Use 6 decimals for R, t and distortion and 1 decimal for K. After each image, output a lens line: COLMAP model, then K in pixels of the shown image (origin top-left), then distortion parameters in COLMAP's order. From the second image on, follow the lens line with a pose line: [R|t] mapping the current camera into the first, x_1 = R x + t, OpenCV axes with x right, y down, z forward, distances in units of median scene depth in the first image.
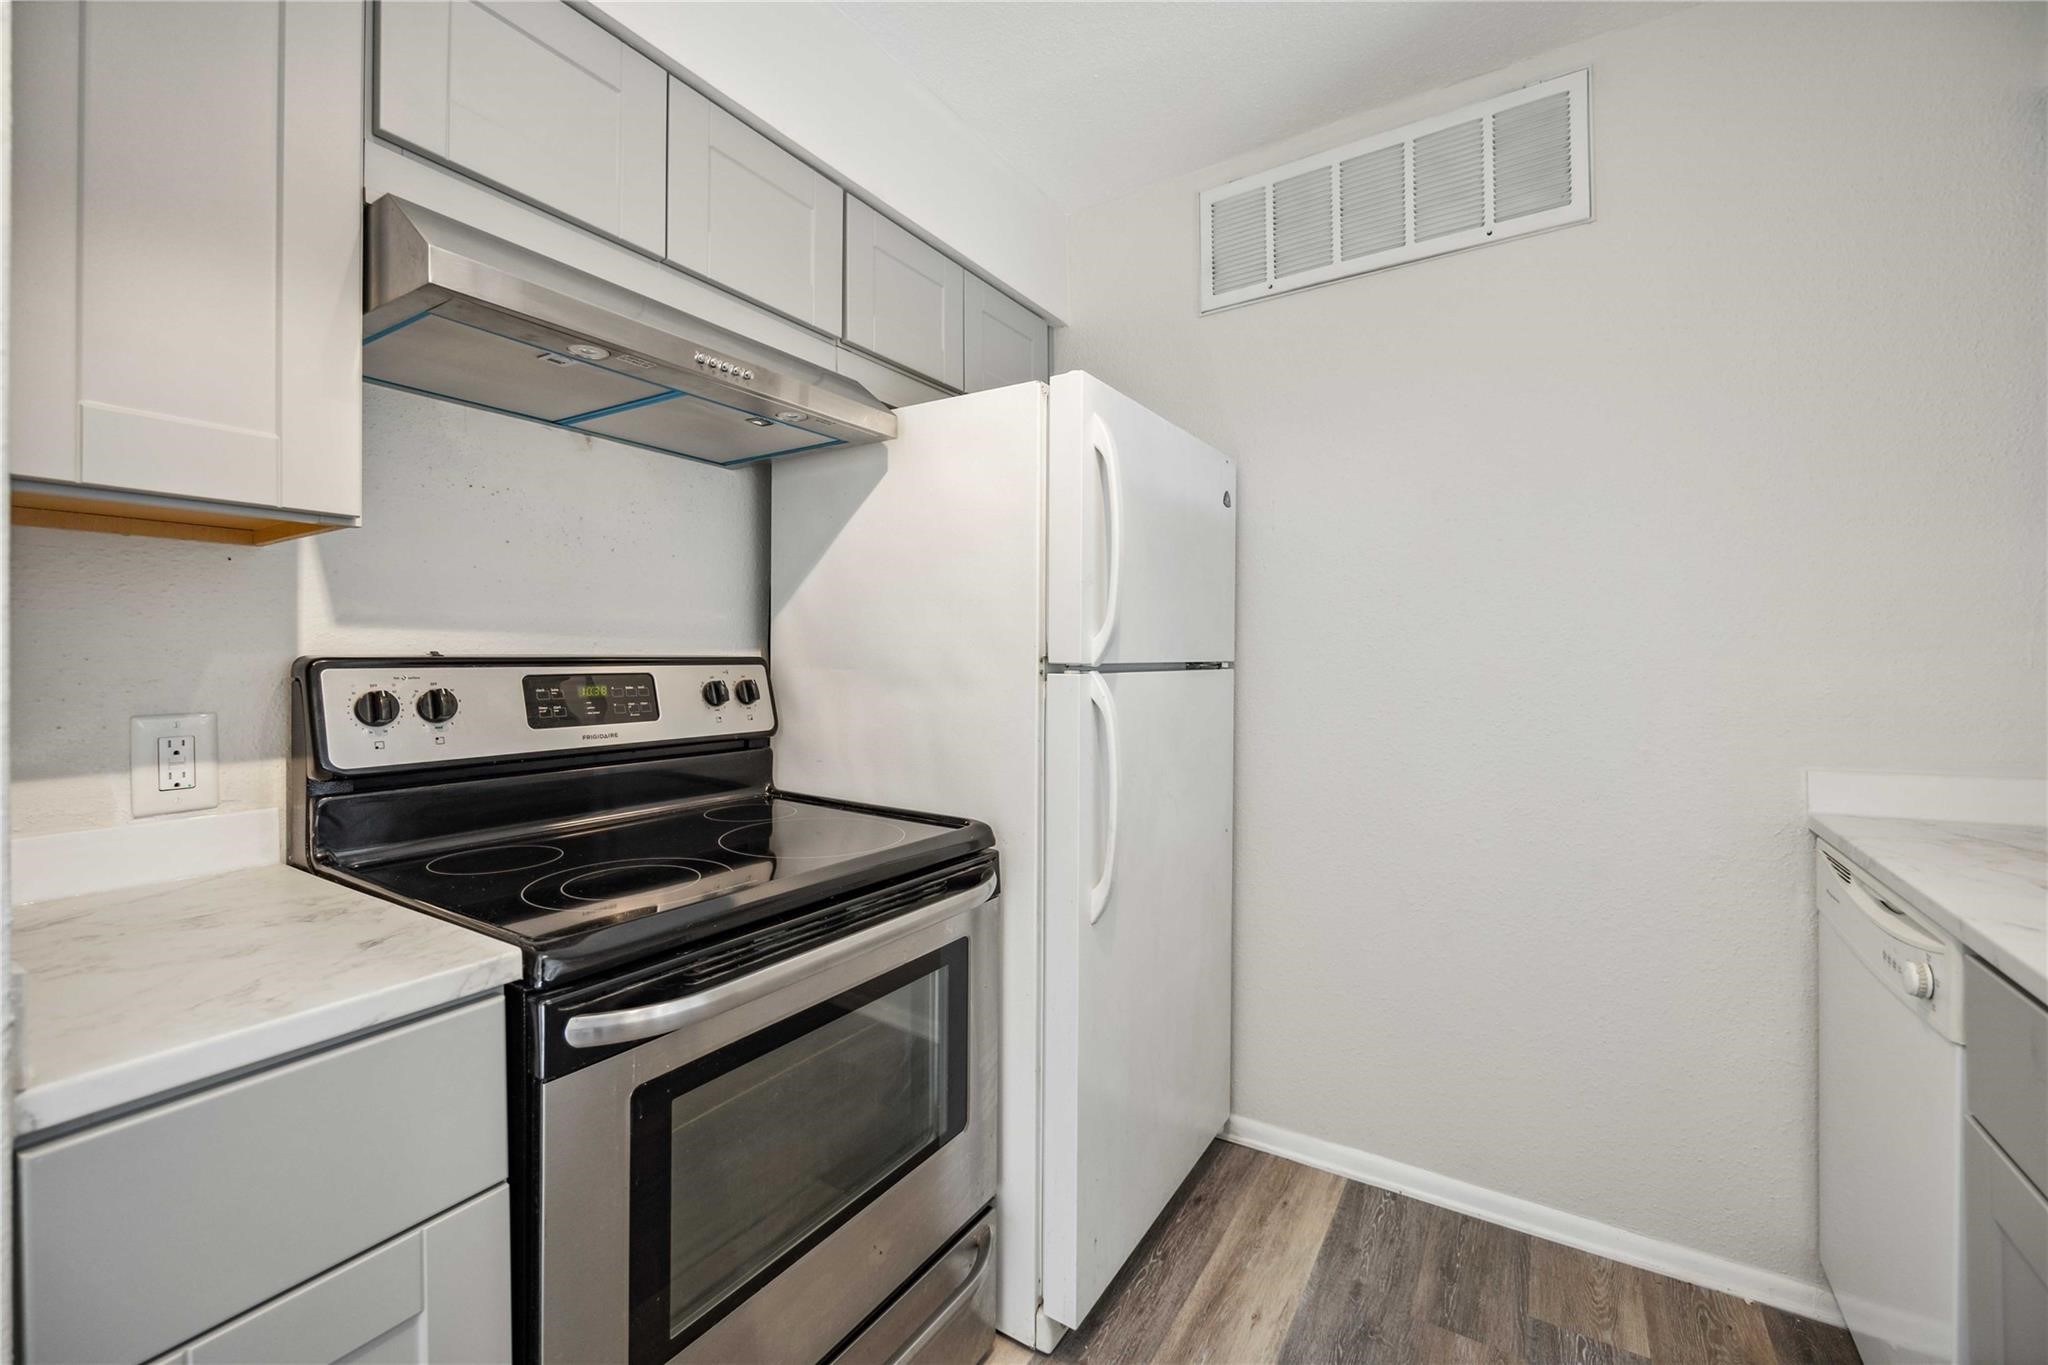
lens RADIAL K [[828.1, 0, 1030.1], [0, 828.1, 662.2], [0, 0, 1]] dist [-0.000857, 0.000153]
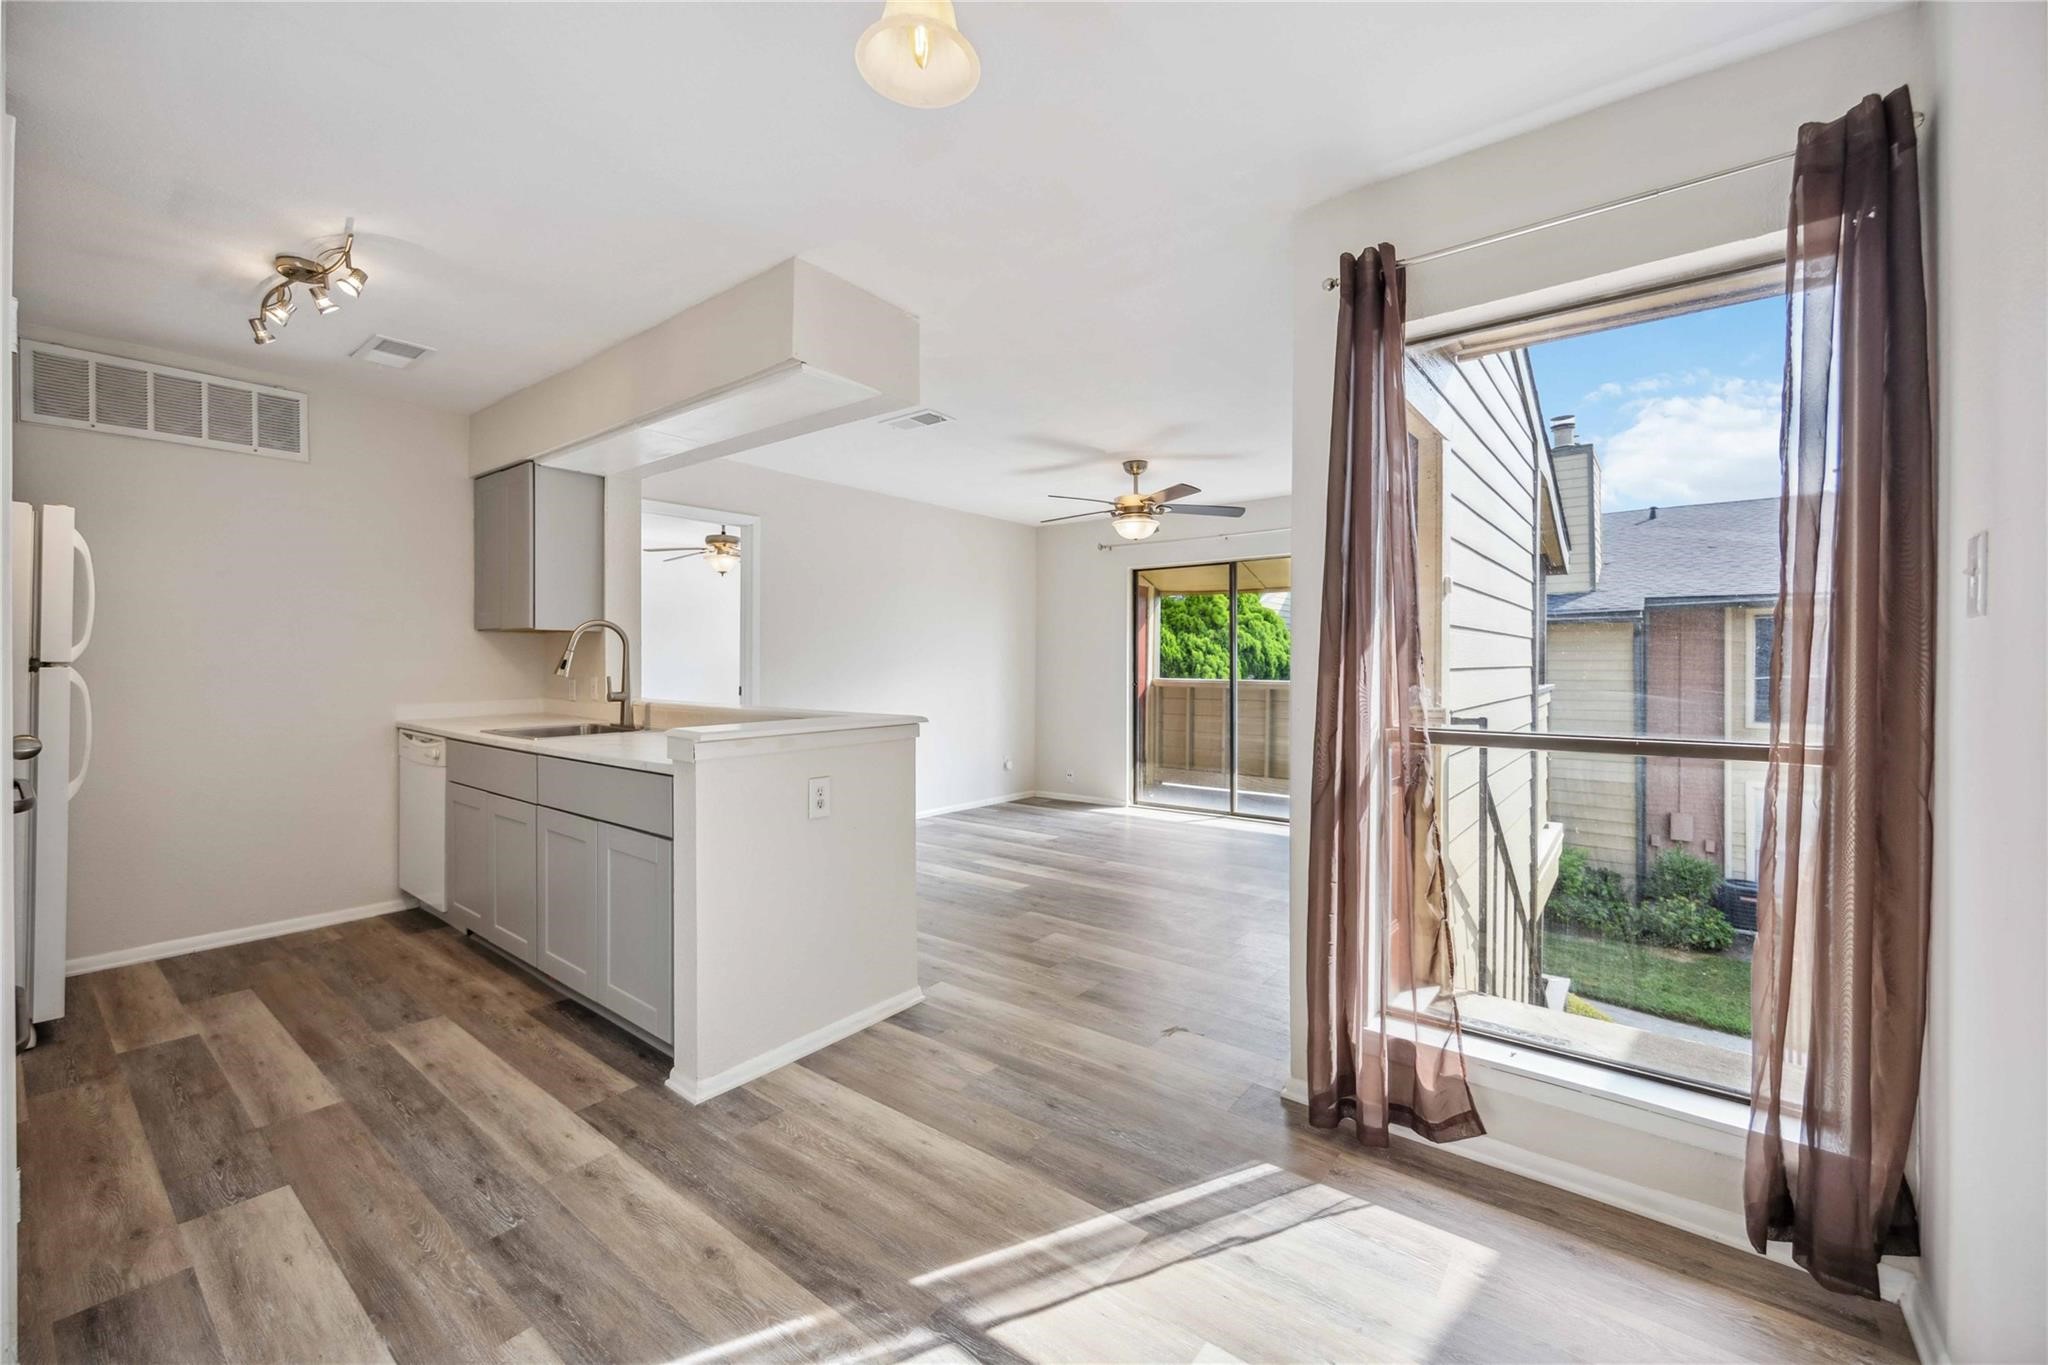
lens RADIAL K [[828.1, 0, 1030.1], [0, 828.1, 662.2], [0, 0, 1]] dist [-0.000857, 0.000153]
pose [[0.092947, 0.003660, 0.995664, -1.482584], [-0.005679, 0.999979, -0.003146, -0.005715], [-0.995655, -0.005362, 0.092966, -1.244931]]
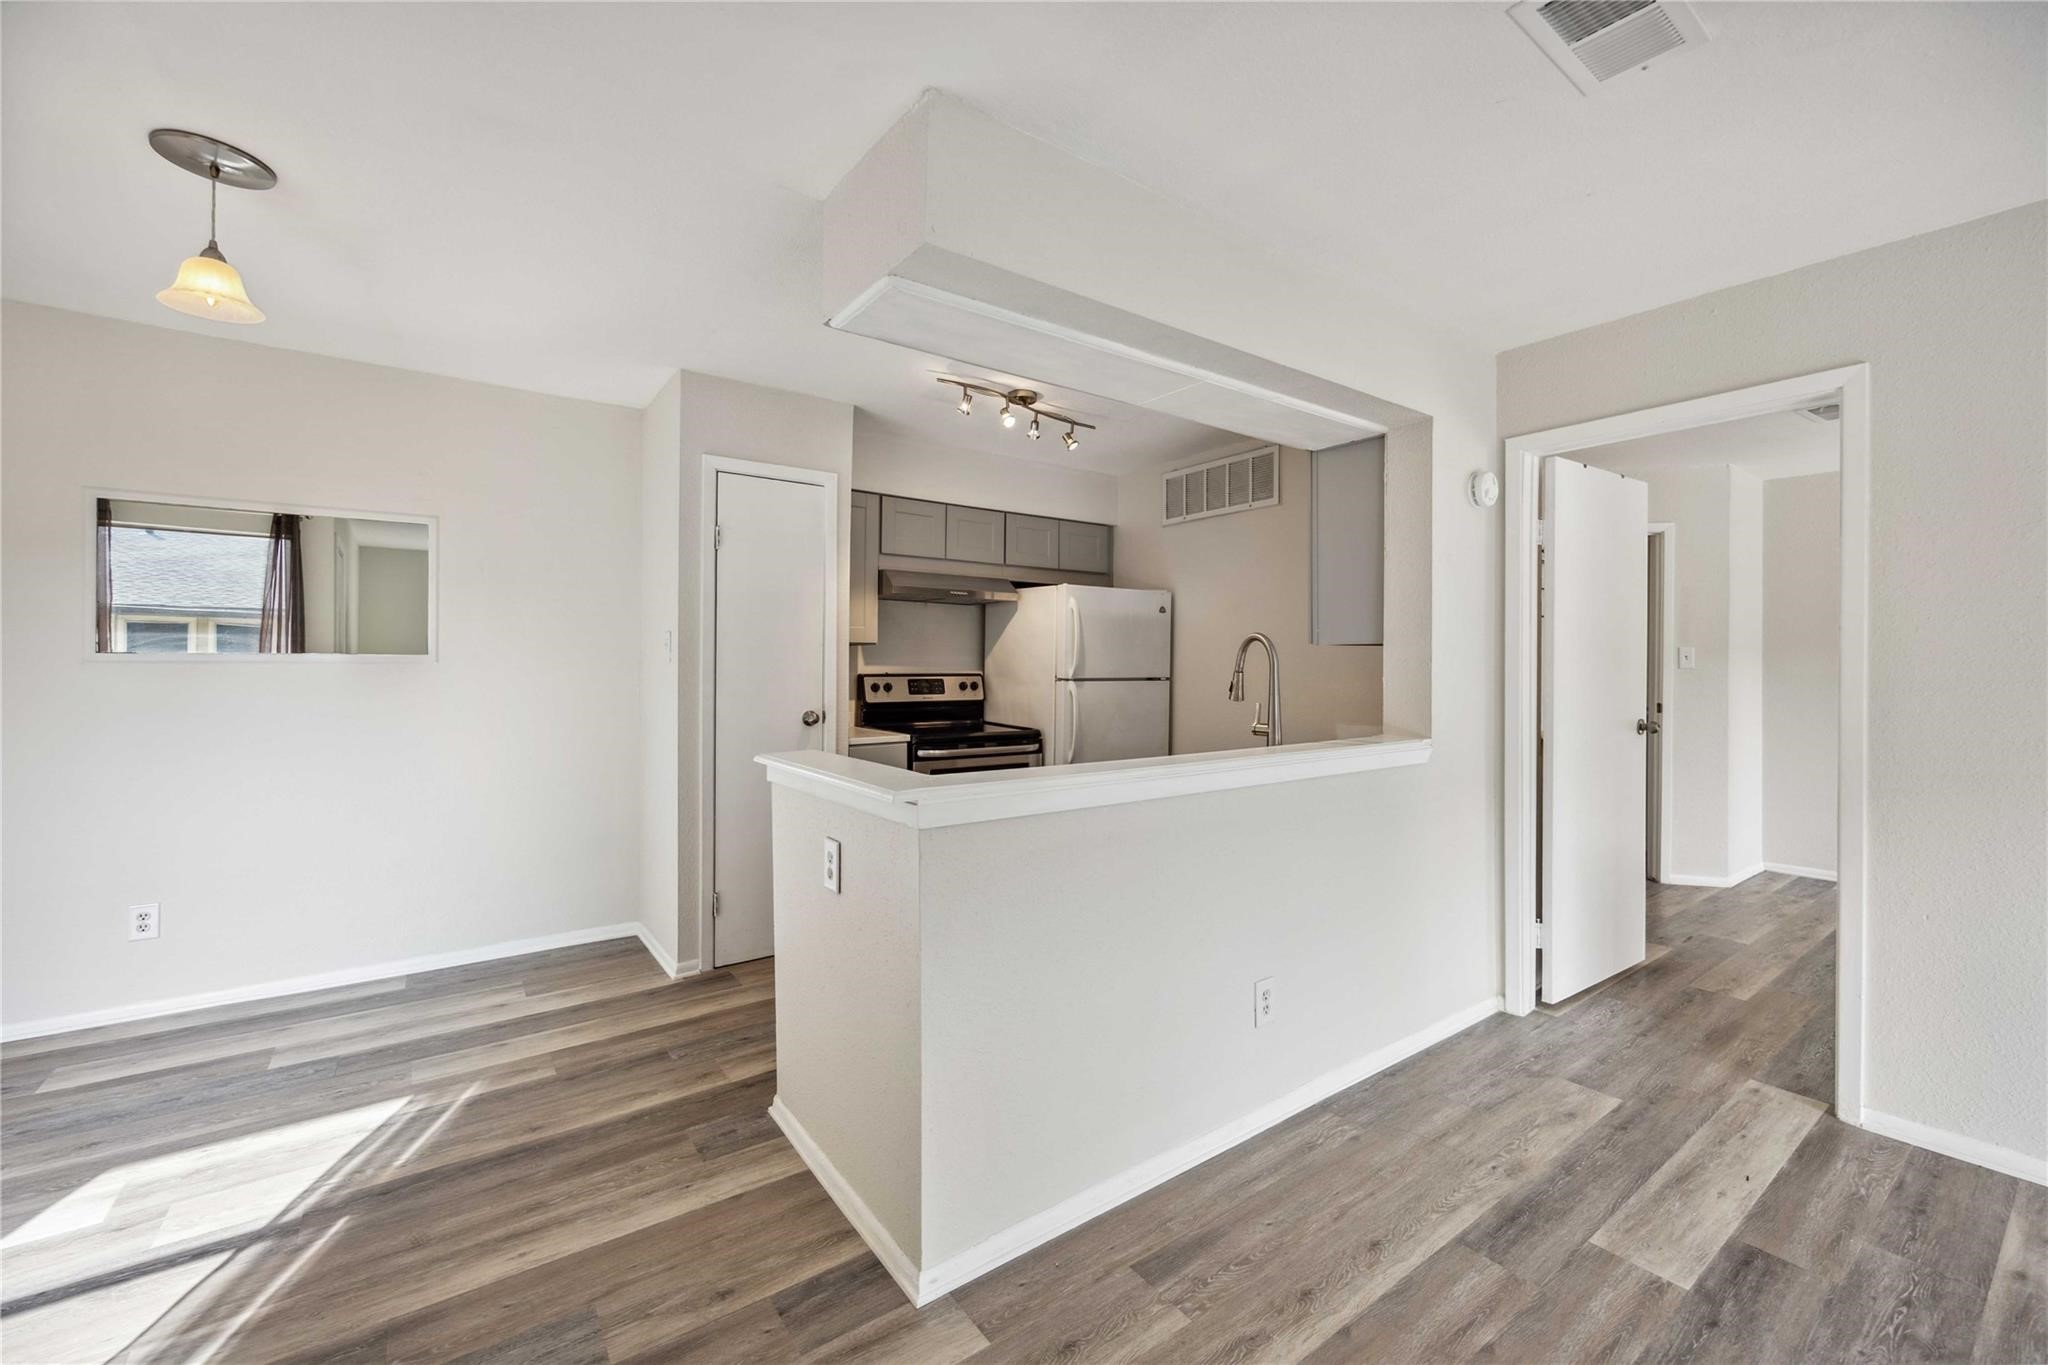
lens RADIAL K [[828.1, 0, 1030.1], [0, 828.1, 662.2], [0, 0, 1]] dist [-0.000857, 0.000153]
pose [[0.927914, 0.009282, -0.372678, 1.007681], [-0.010346, 0.999946, -0.000857, -0.050662], [0.372650, 0.004651, 0.927960, -1.771975]]
